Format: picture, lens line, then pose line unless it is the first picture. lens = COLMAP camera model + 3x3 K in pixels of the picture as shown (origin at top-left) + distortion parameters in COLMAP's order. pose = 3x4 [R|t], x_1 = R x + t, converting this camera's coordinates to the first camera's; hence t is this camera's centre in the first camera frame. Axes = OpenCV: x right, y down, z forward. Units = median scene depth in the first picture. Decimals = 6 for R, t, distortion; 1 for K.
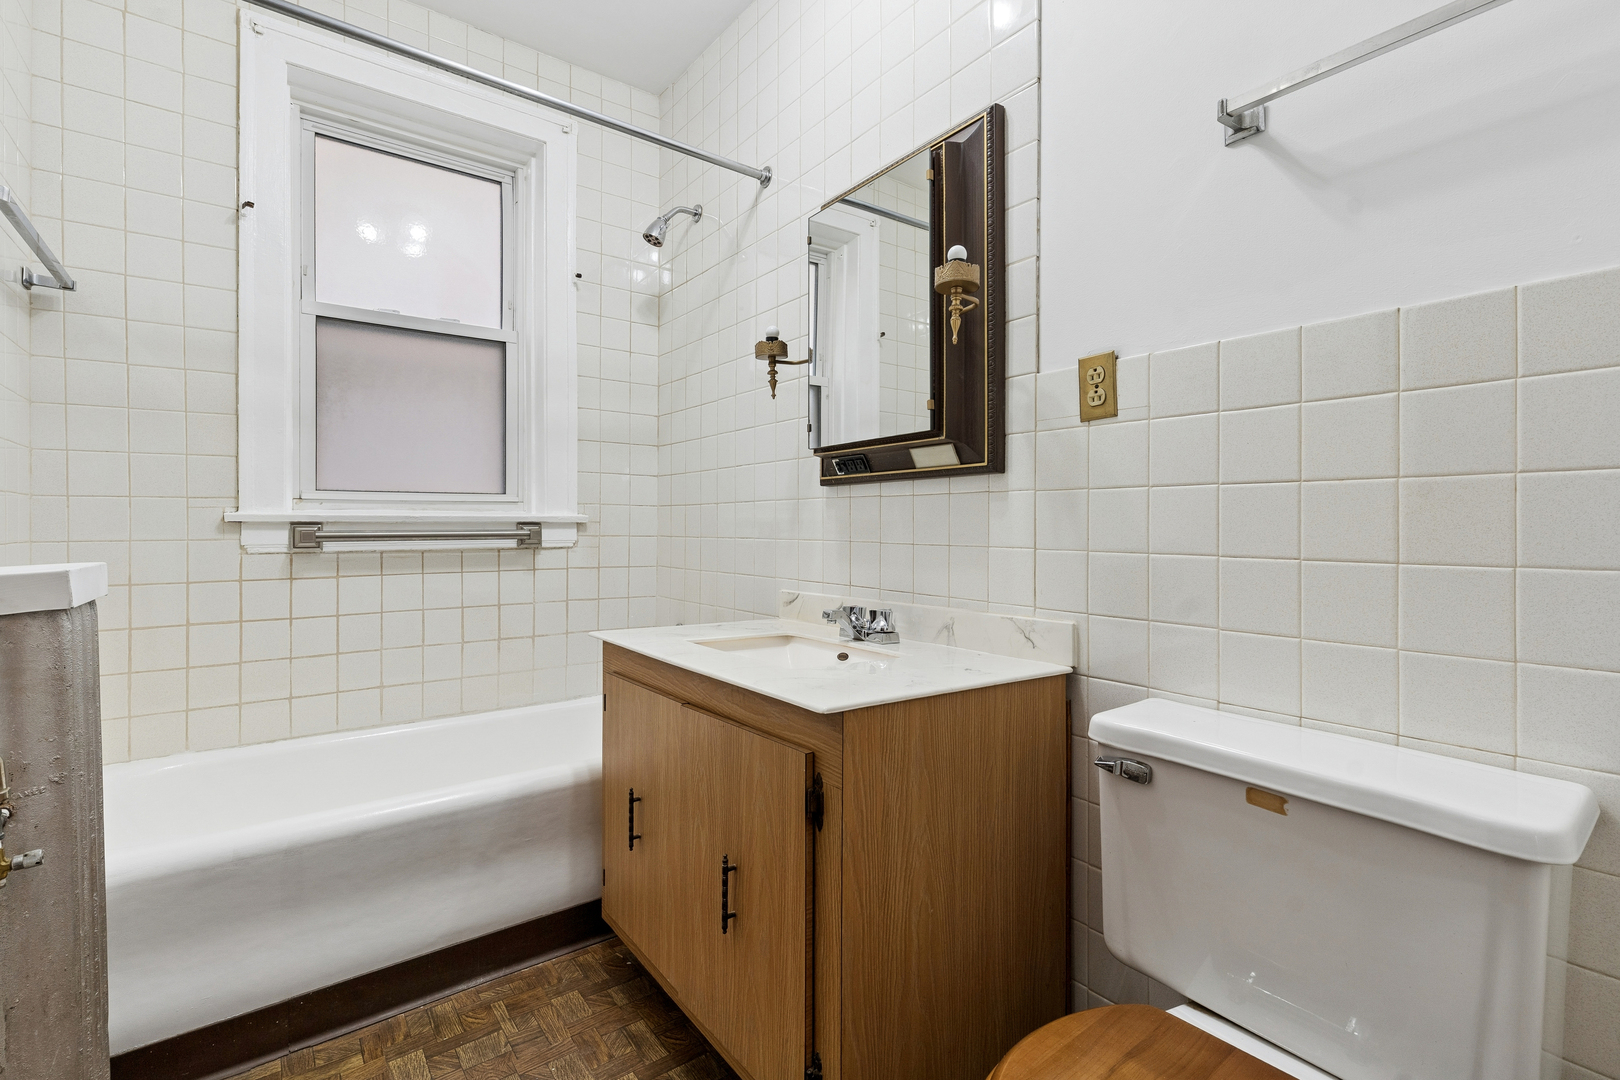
lens RADIAL K [[739.4, 0, 819.6], [0, 739.4, 534.9], [0, 0, 1]] dist [-0.000799, 0.001650]
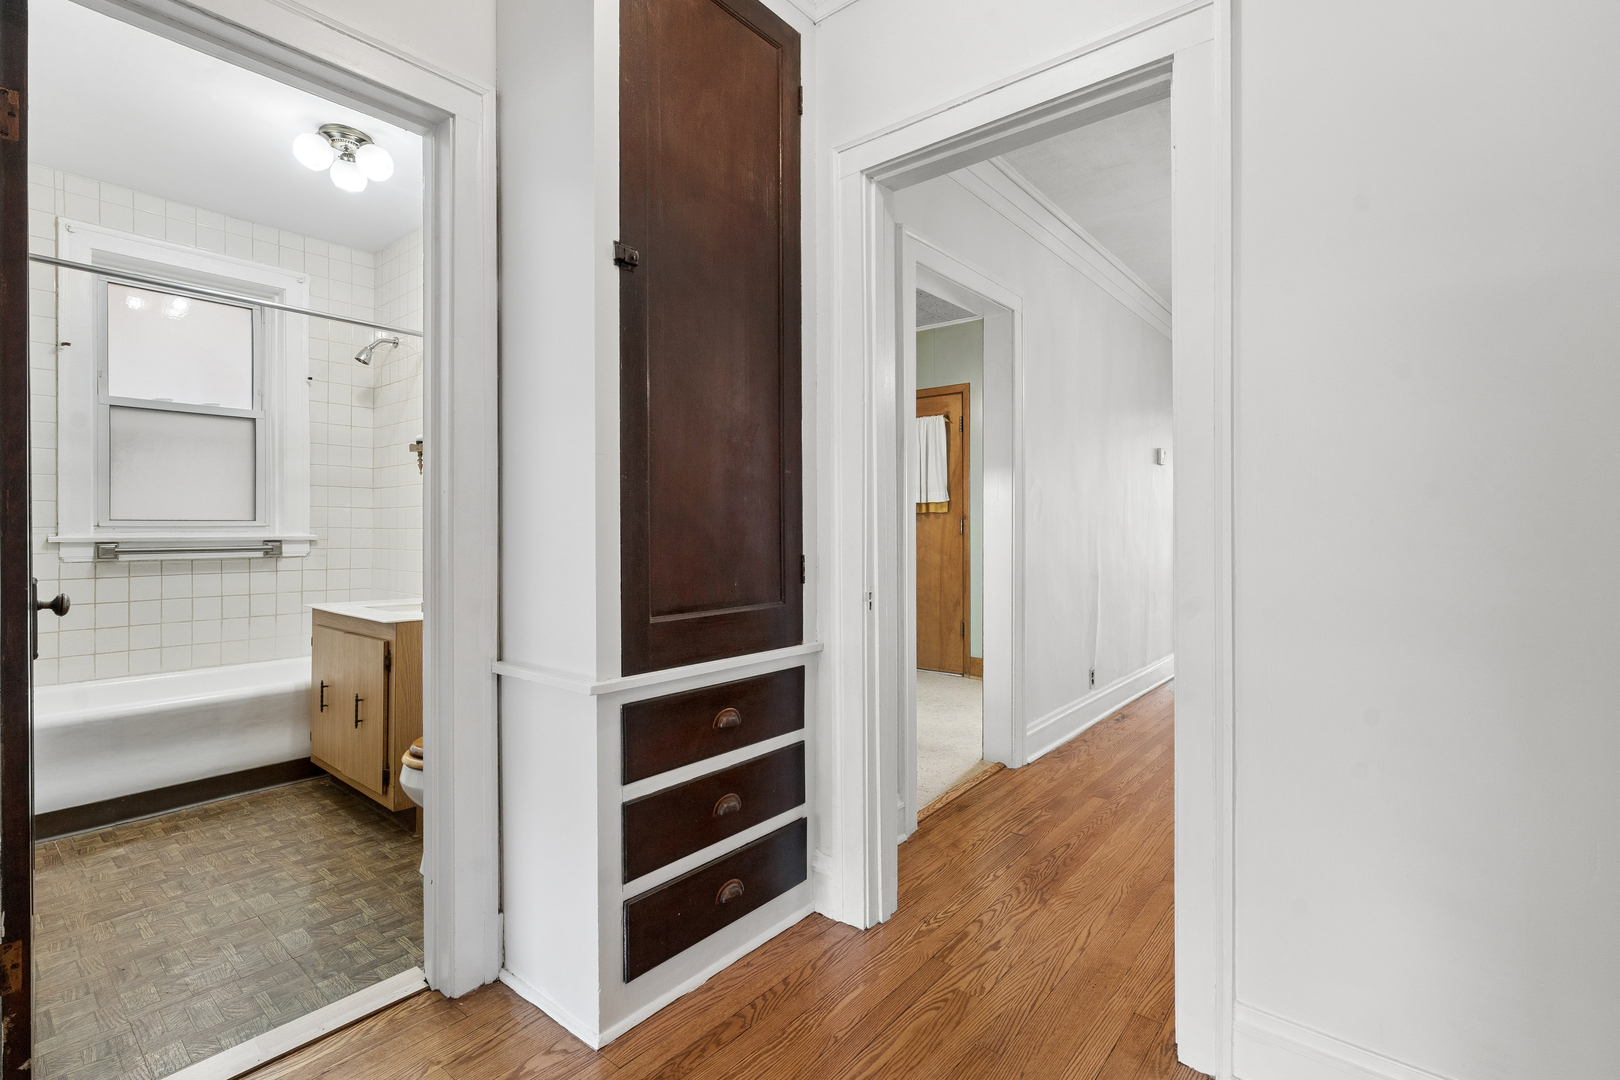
lens RADIAL K [[739.4, 0, 819.6], [0, 739.4, 534.9], [0, 0, 1]] dist [-0.000799, 0.001650]
pose [[0.973860, -0.001525, 0.227144, 0.408853], [0.002478, 0.999989, -0.003914, -0.021985], [-0.227136, 0.004374, 0.973853, -0.843443]]
